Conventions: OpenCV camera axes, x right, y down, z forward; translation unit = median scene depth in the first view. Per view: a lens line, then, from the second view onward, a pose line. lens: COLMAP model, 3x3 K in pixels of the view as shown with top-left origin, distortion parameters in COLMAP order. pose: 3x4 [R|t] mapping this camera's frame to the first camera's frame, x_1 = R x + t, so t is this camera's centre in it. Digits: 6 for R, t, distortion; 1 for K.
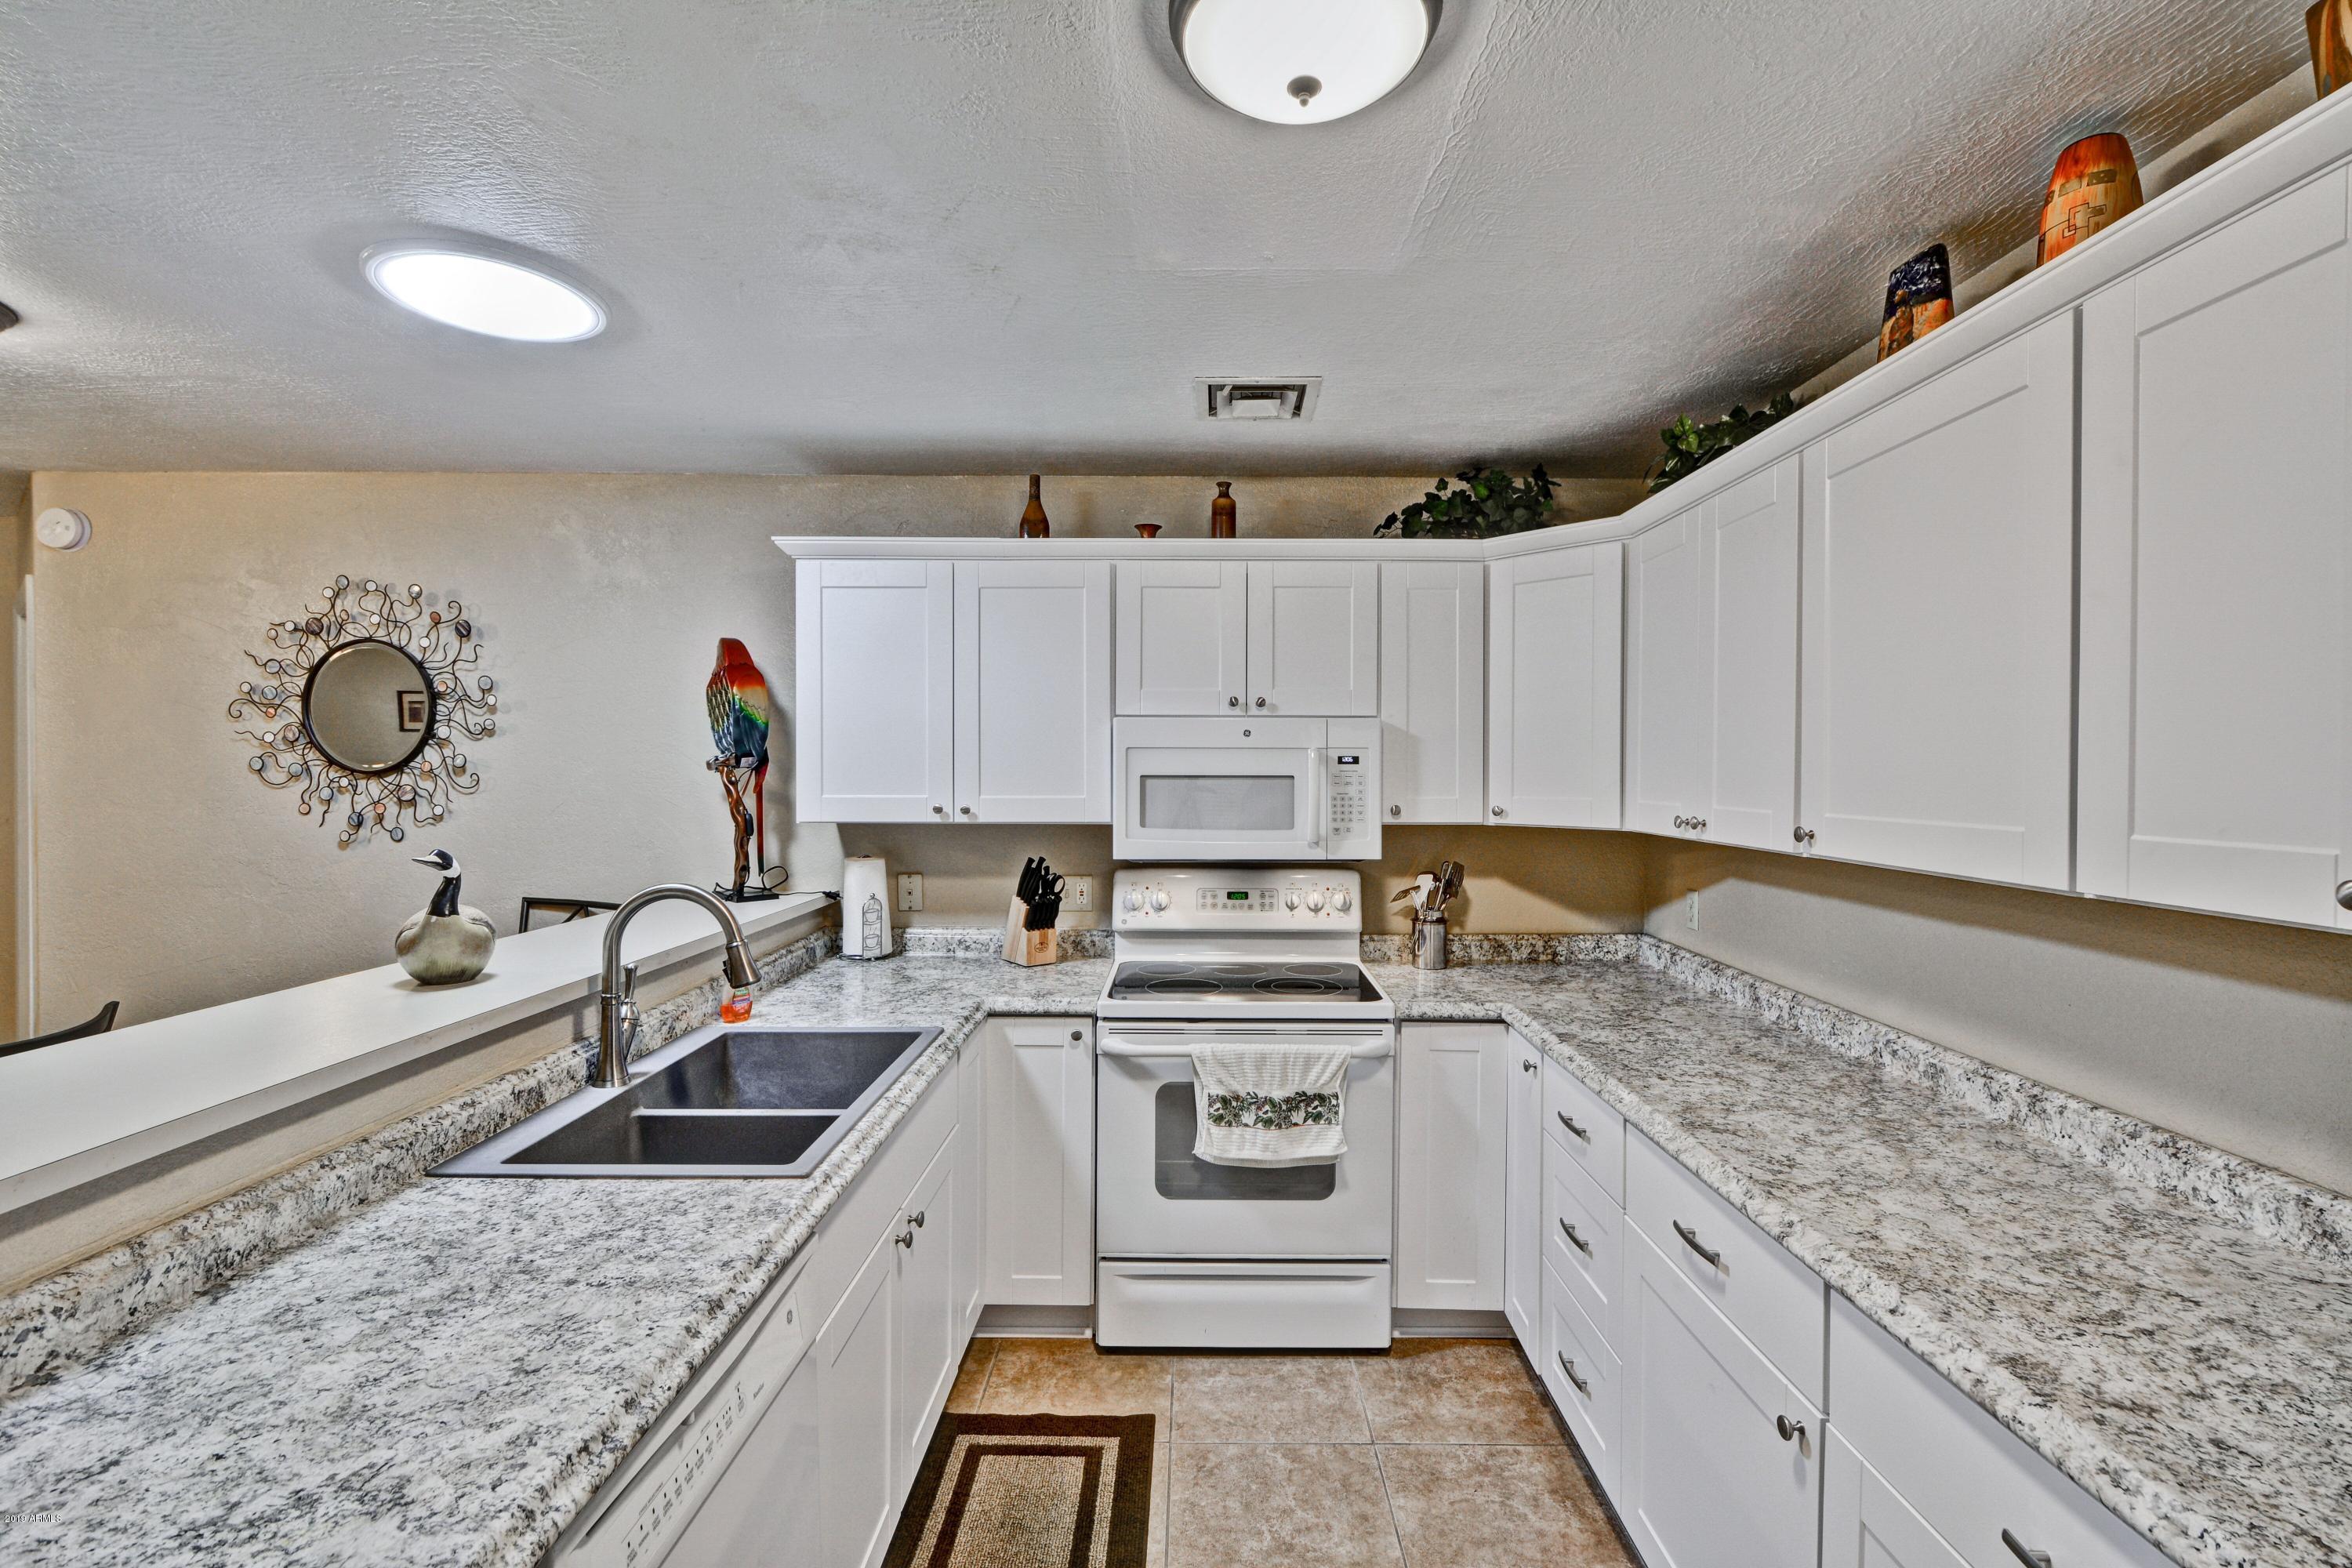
lens RADIAL K [[1031.5, 0, 1207.3], [0, 1031.5, 781.2], [0, 0, 1]] dist [0.001817, -0.002604]
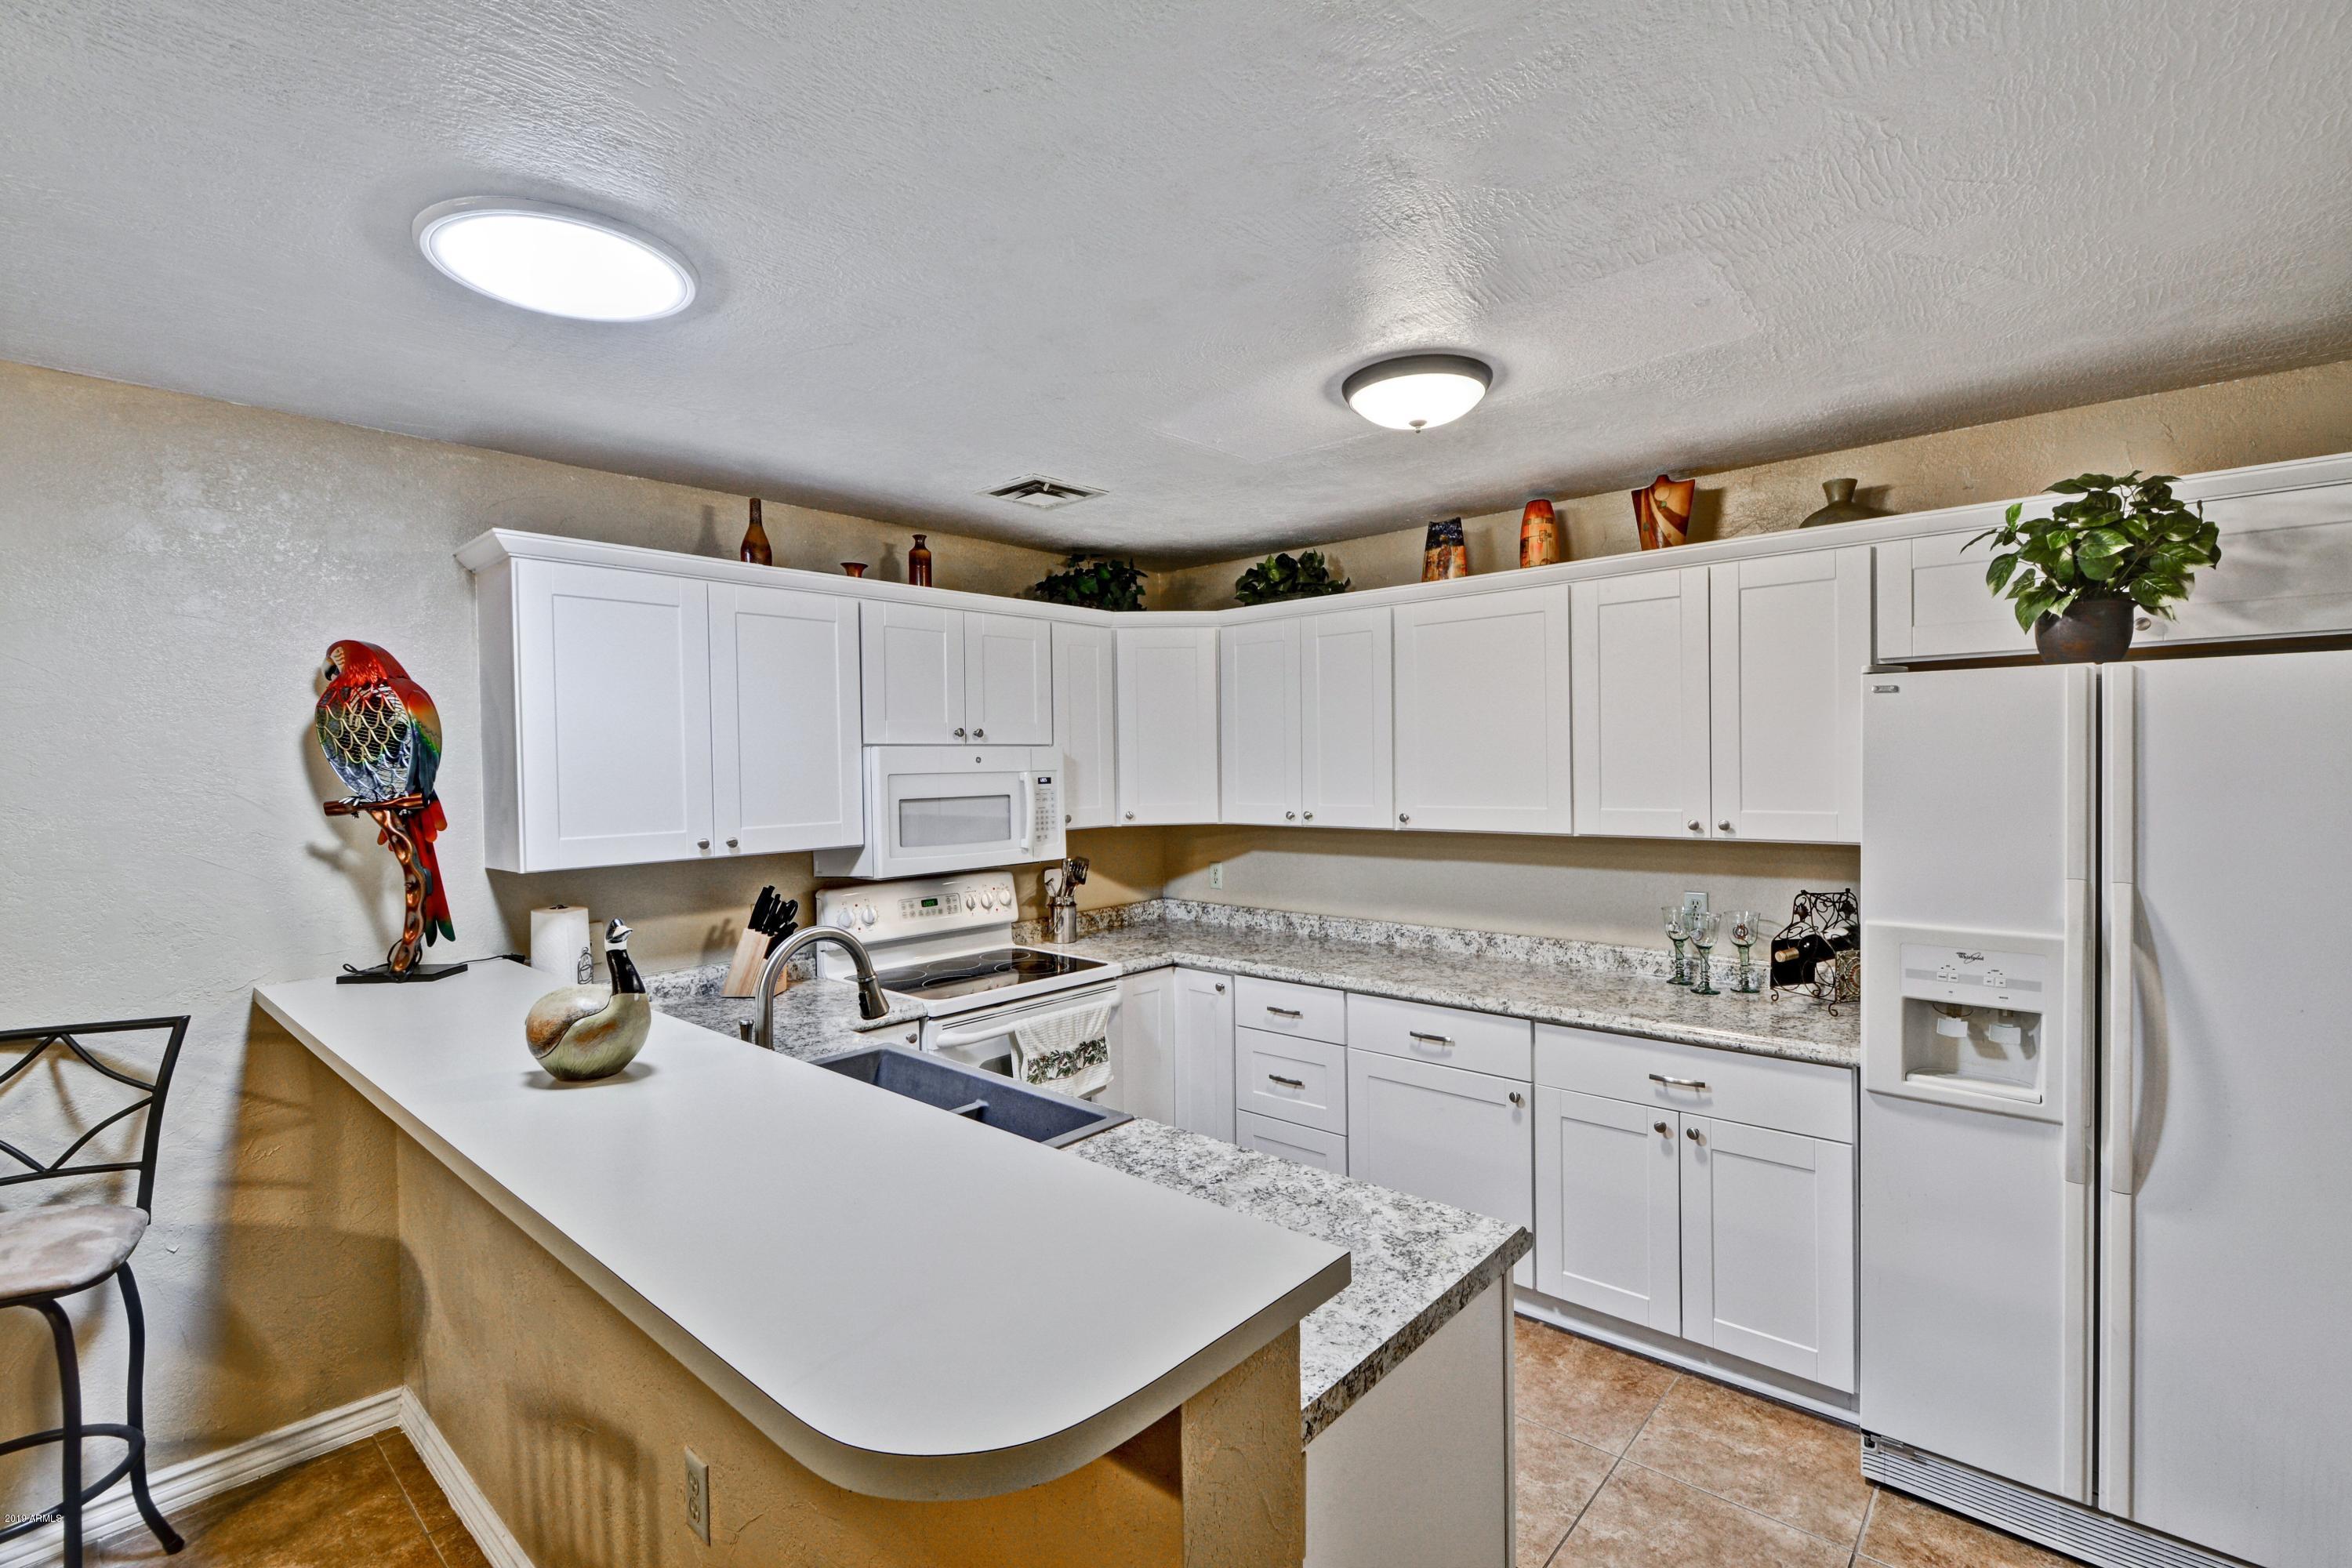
lens RADIAL K [[1031.5, 0, 1198.6], [0, 1031.5, 786.0], [0, 0, 1]] dist [0.001817, -0.002604]
pose [[0.663214, -0.030423, 0.747811, -0.670011], [0.028106, 0.999481, 0.015735, -0.028443], [-0.747902, 0.010582, 0.663725, 0.036042]]
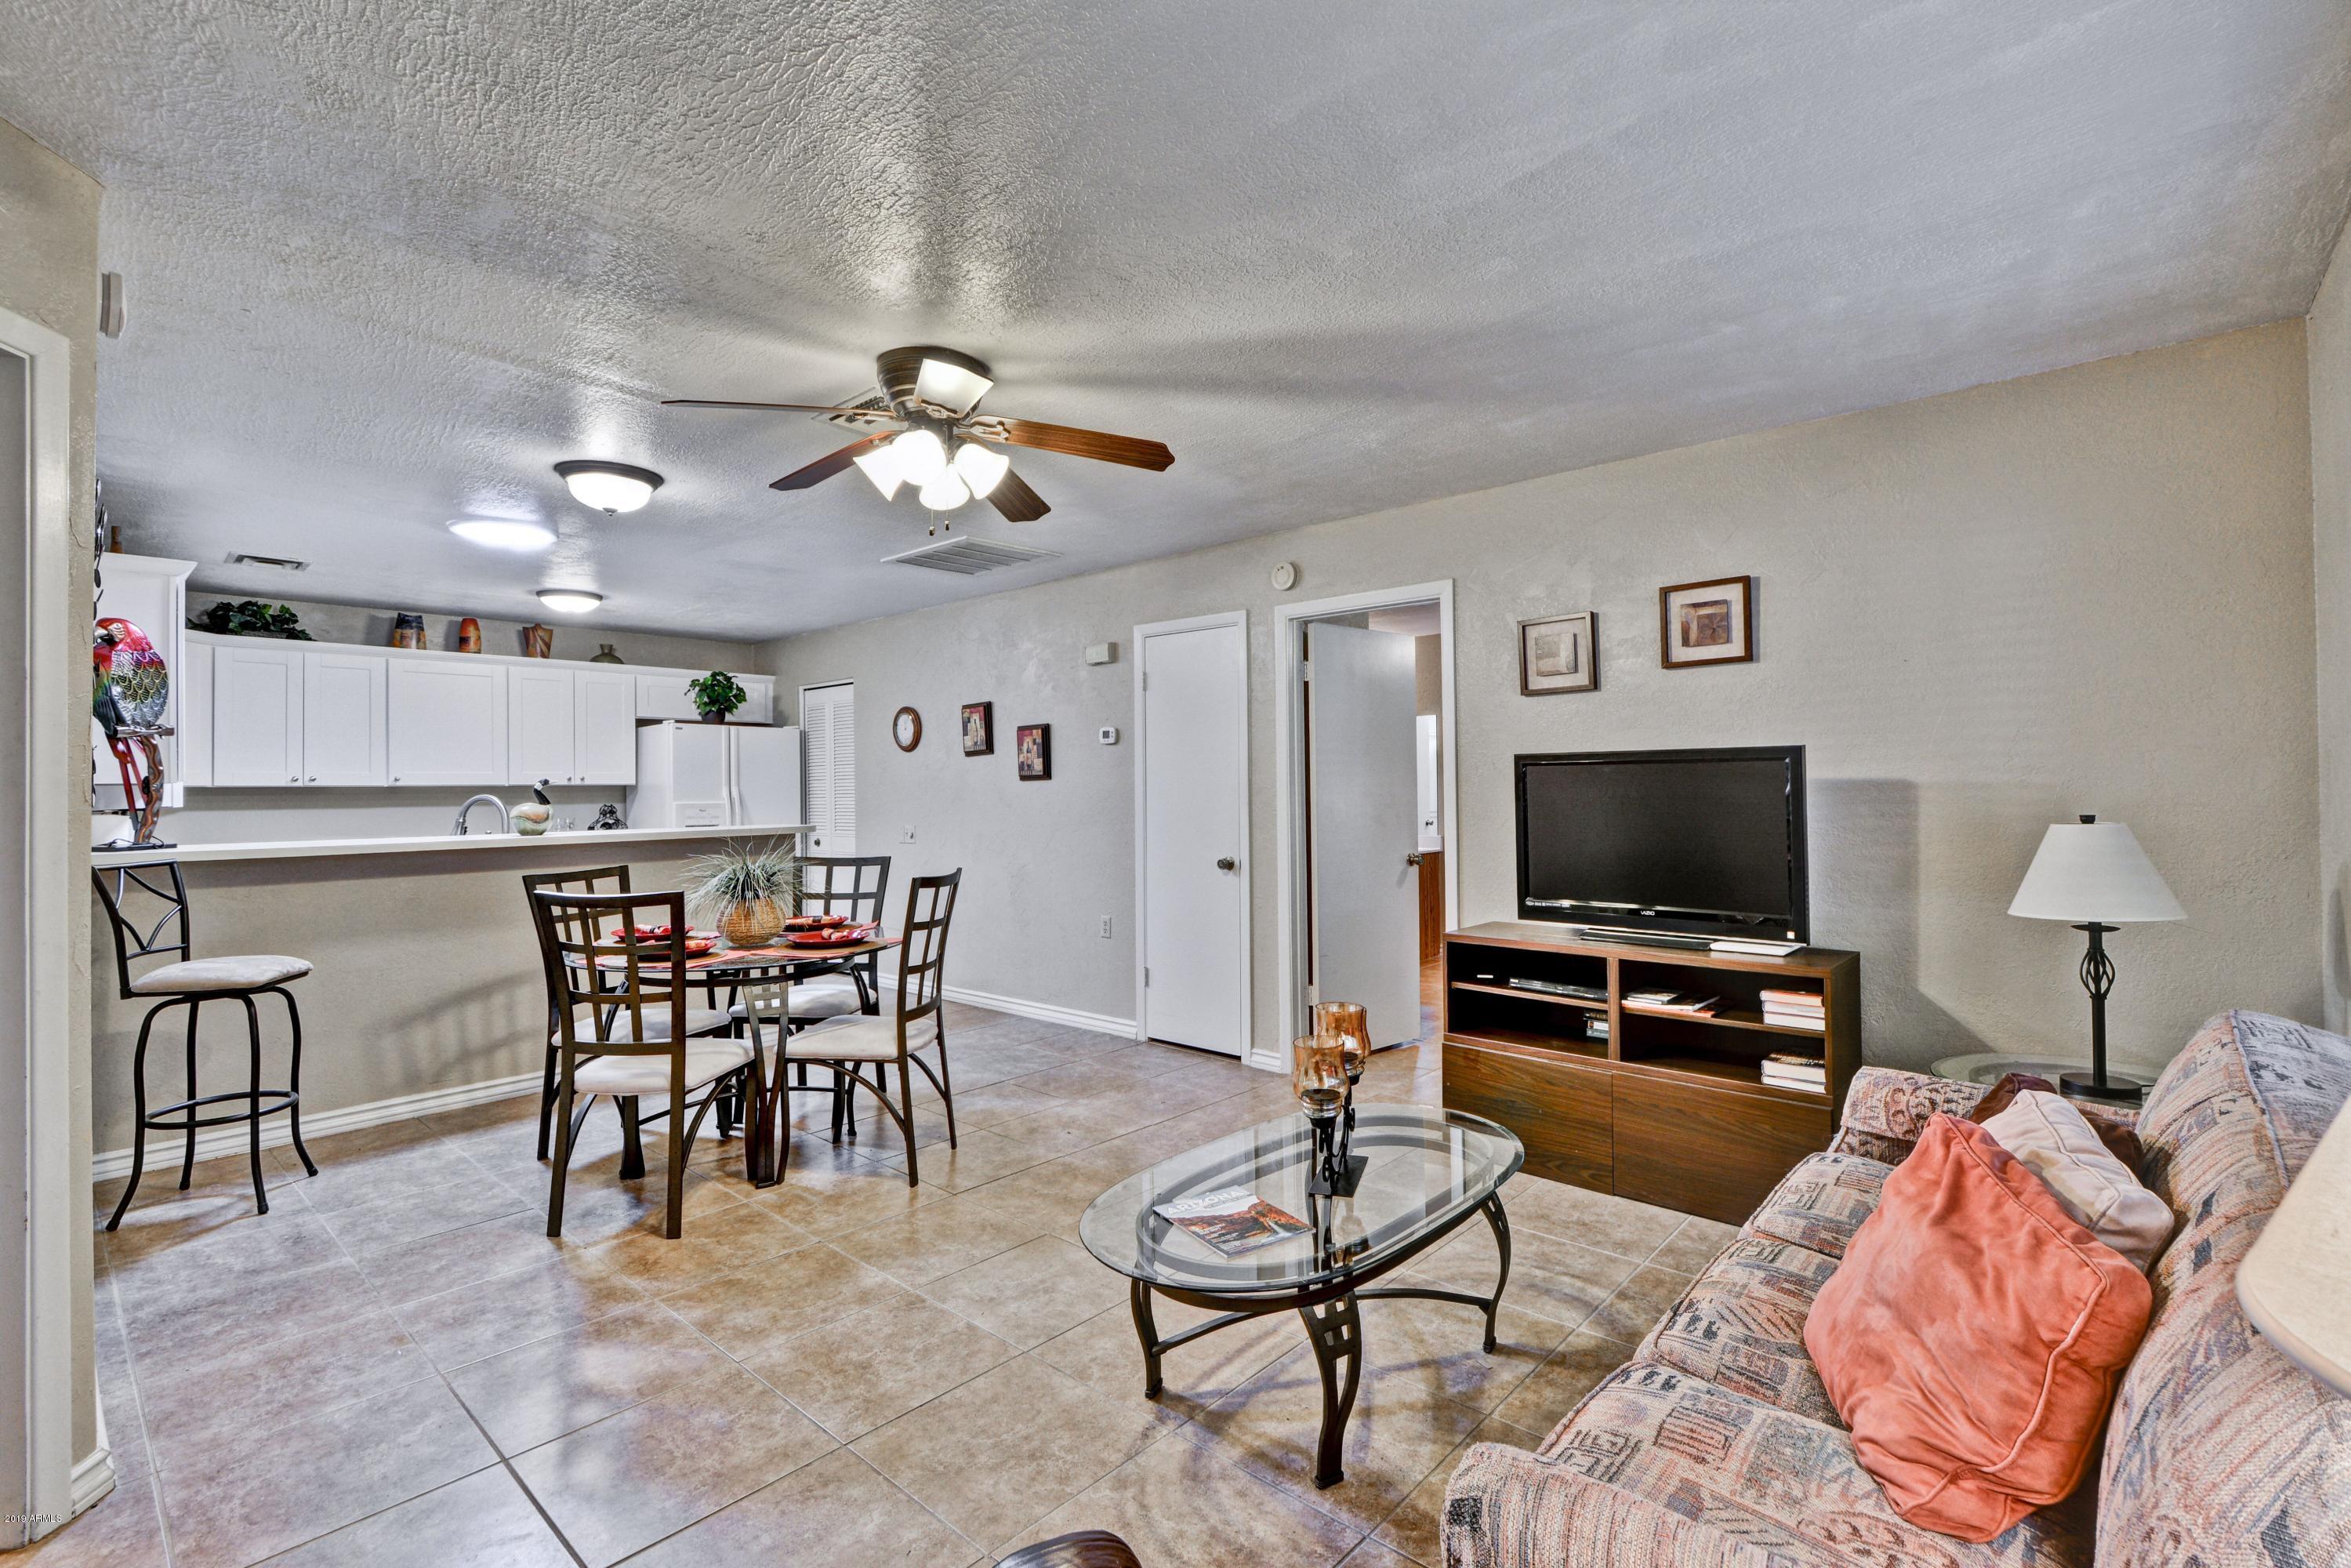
lens RADIAL K [[1031.1, 0, 1186.4], [0, 1031.1, 781.2], [0, 0, 1]] dist [0.001817, -0.002604]
pose [[-0.741239, 0.009103, 0.671179, -2.205794], [0.017399, 0.999833, 0.005654, 0.054119], [-0.671015, 0.015869, -0.741274, 1.125460]]
